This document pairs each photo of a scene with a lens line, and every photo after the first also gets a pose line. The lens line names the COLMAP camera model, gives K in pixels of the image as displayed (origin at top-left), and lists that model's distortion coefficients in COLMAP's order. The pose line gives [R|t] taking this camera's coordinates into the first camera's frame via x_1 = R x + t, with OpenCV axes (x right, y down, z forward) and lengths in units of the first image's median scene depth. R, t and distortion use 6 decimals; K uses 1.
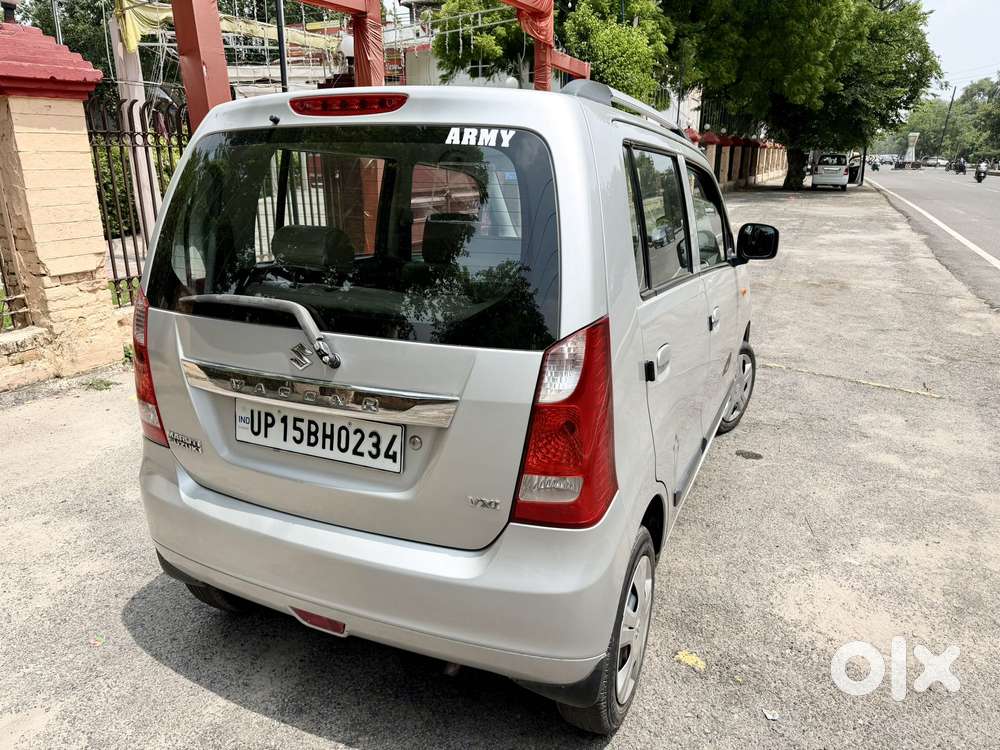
lens RADIAL K [[715.4, 0, 503.6], [0, 715.4, 369.5], [0, 0, 1]] dist [0.016146, -0.022501]
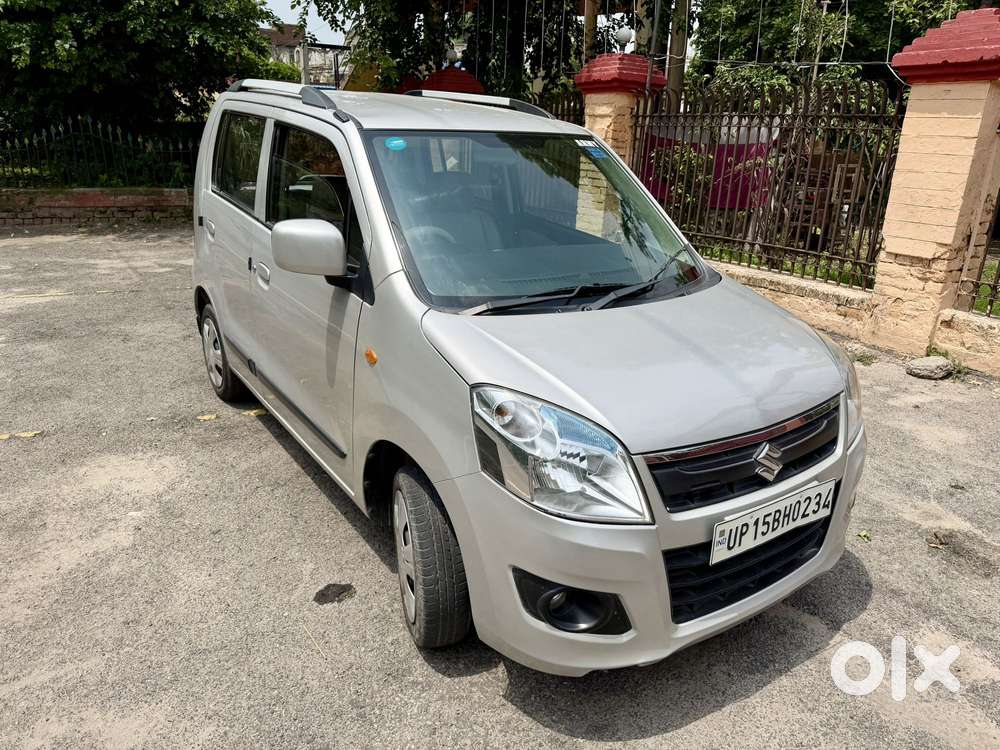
lens RADIAL K [[719.4, 0, 505.4], [0, 719.4, 374.2], [0, 0, 1]] dist [0.019605, -0.024588]
pose [[-0.528276, 0.261354, -0.807848, 1.568775], [-0.270950, 0.849812, 0.452113, -0.817232], [0.804680, 0.457727, -0.378122, 2.738134]]
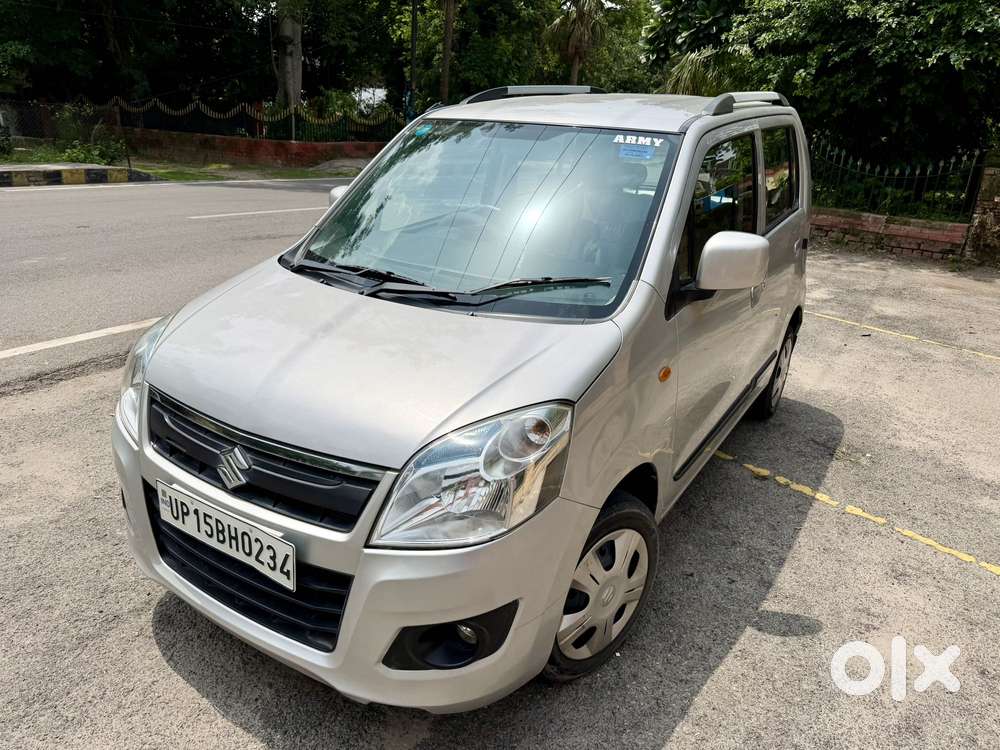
lens RADIAL K [[713.2, 0, 500.0], [0, 713.2, 375.0], [0, 0, 1]] dist [0.002394, -0.001134]
pose [[-0.989504, -0.094143, 0.109627, 0.094170], [-0.011352, 0.806952, 0.590508, -0.988671], [-0.144056, 0.583066, -0.799551, 3.338968]]
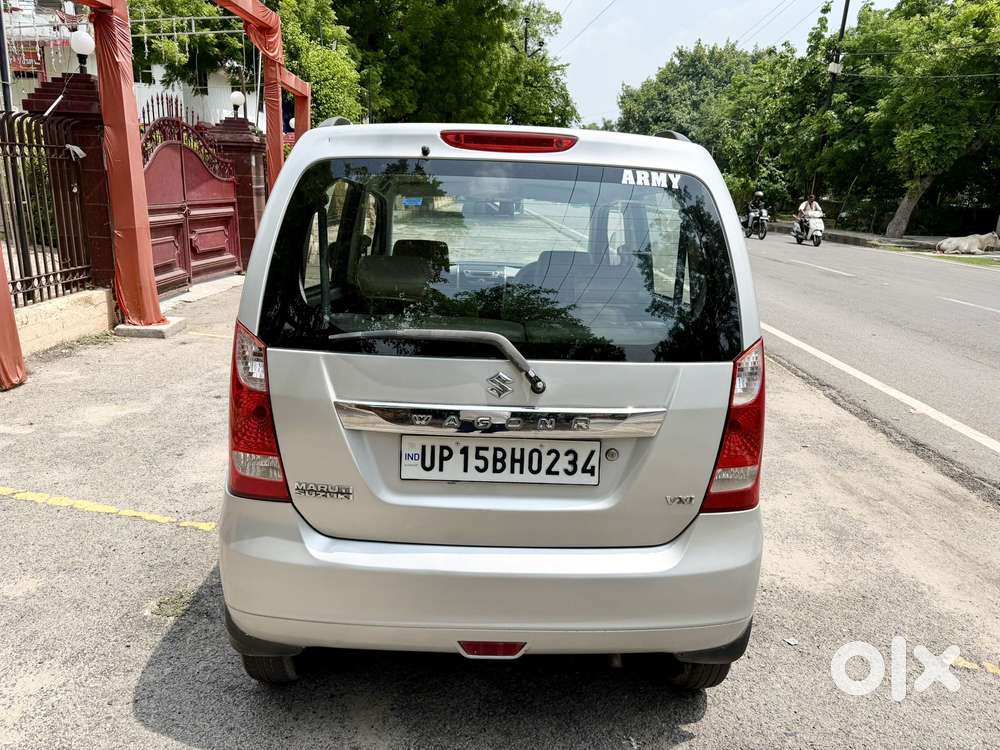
lens RADIAL K [[710.0, 0, 495.8], [0, 710.0, 374.9], [0, 0, 1]] dist [0.023353, -0.024498]
pose [[0.905340, -0.075535, 0.417915, -0.661544], [0.083080, 0.996543, 0.000140, -0.031152], [-0.416481, 0.034594, 0.908486, 0.077017]]
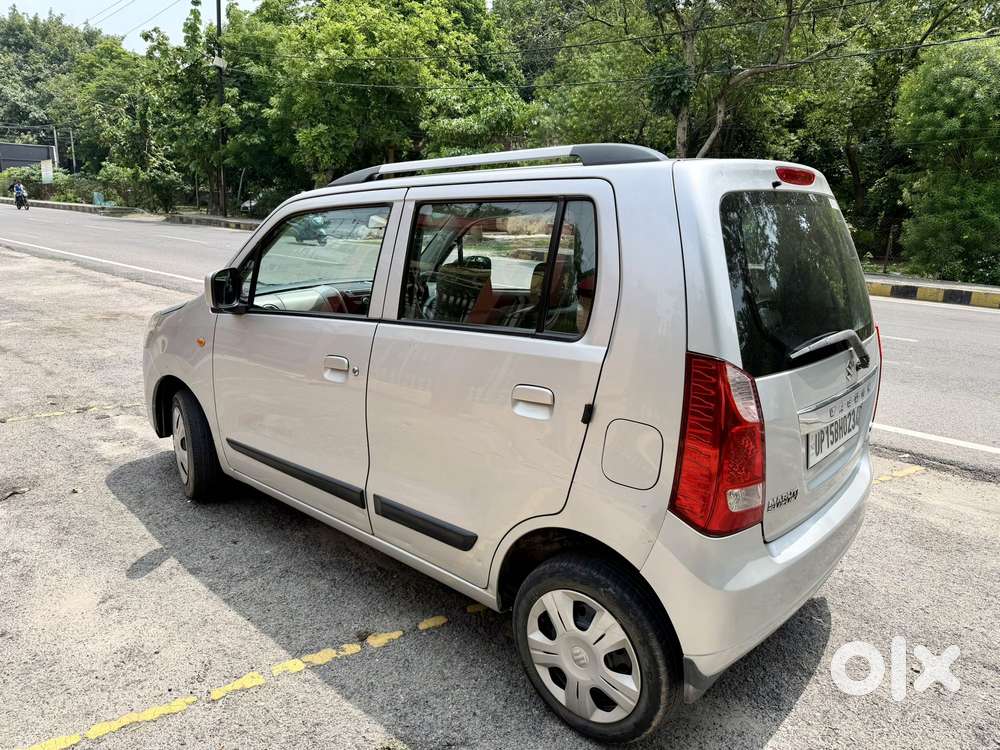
lens RADIAL K [[715.4, 0, 503.6], [0, 715.4, 369.5], [0, 0, 1]] dist [0.016146, -0.022501]
pose [[0.295893, -0.213078, 0.931152, -1.550207], [0.239376, 0.960239, 0.143667, -0.328627], [-0.924741, 0.180385, 0.335134, 1.064088]]
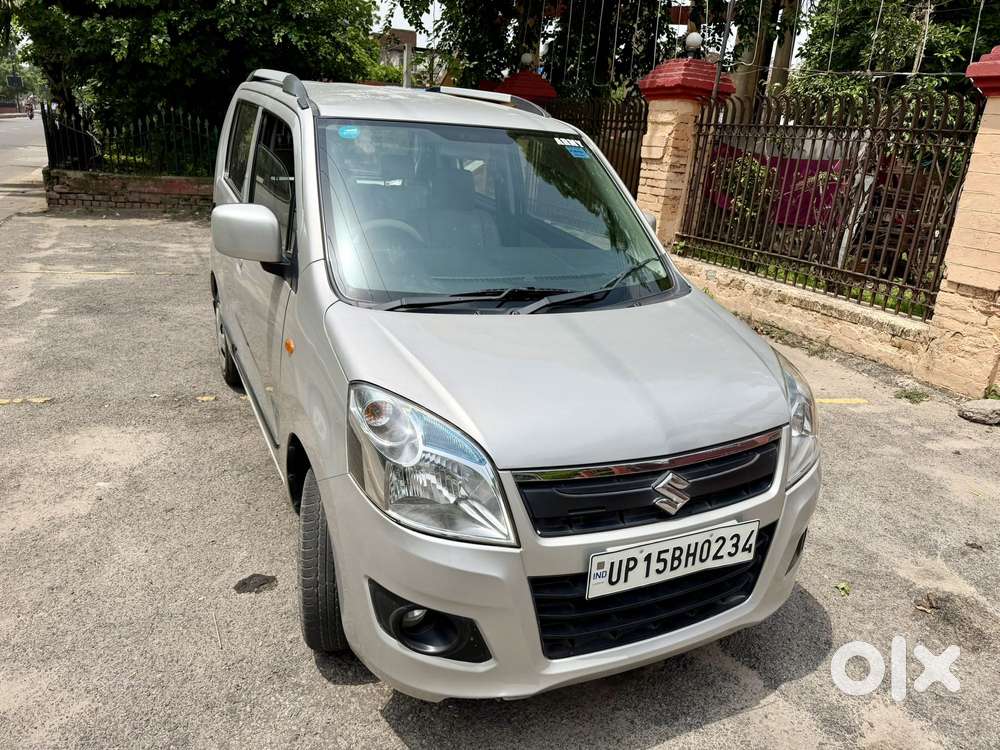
lens RADIAL K [[720.0, 0, 497.8], [0, 720.0, 377.1], [0, 0, 1]] dist [0.018002, -0.023410]
pose [[-0.646691, 0.209442, -0.733434, 1.359992], [-0.277859, 0.830804, 0.482243, -0.859112], [0.710342, 0.515653, -0.479079, 2.924087]]
